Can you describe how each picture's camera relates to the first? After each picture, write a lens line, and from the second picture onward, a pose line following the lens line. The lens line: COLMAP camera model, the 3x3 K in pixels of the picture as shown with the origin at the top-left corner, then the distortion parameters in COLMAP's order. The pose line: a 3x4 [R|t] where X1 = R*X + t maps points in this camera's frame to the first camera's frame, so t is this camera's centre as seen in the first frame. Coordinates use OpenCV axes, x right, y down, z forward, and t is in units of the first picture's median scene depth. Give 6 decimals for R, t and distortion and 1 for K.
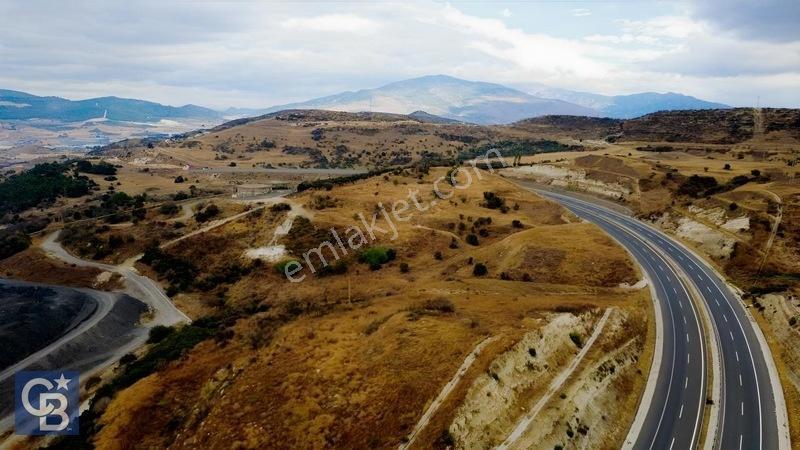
lens RADIAL K [[584.2, 0, 399.6], [0, 584.2, 223.9], [0, 0, 1]] dist [0.001590, -0.003817]
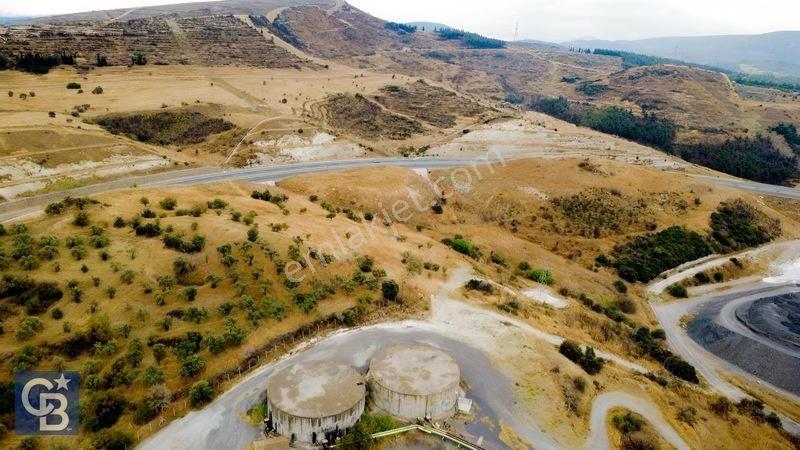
lens RADIAL K [[584.2, 0, 400.4], [0, 584.2, 224.0], [0, 0, 1]] dist [0.001590, -0.003817]
pose [[-0.661601, -0.291162, 0.691020, -0.433670], [0.071230, 0.892967, 0.444450, -0.287926], [-0.746465, 0.343270, -0.570049, 1.089390]]
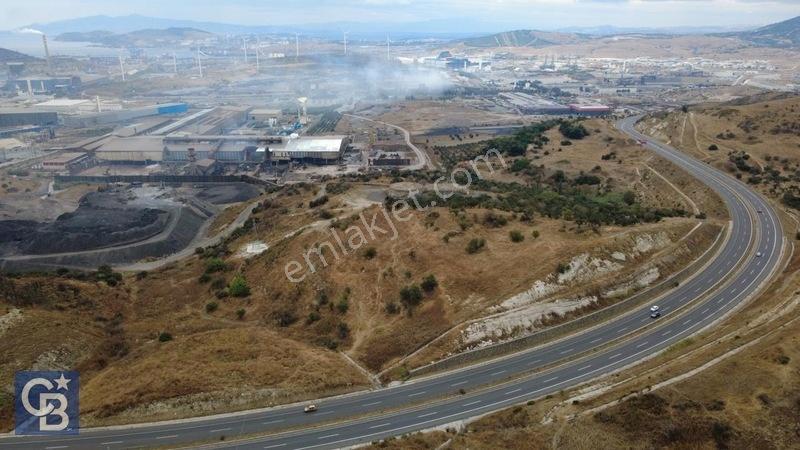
lens RADIAL K [[584.2, 0, 399.9], [0, 584.2, 226.3], [0, 0, 1]] dist [0.001590, -0.003817]
pose [[0.297028, 0.291752, -0.909206, 0.607795], [-0.169075, 0.953203, 0.250635, -0.225366], [0.939781, 0.079278, 0.332456, 0.612887]]
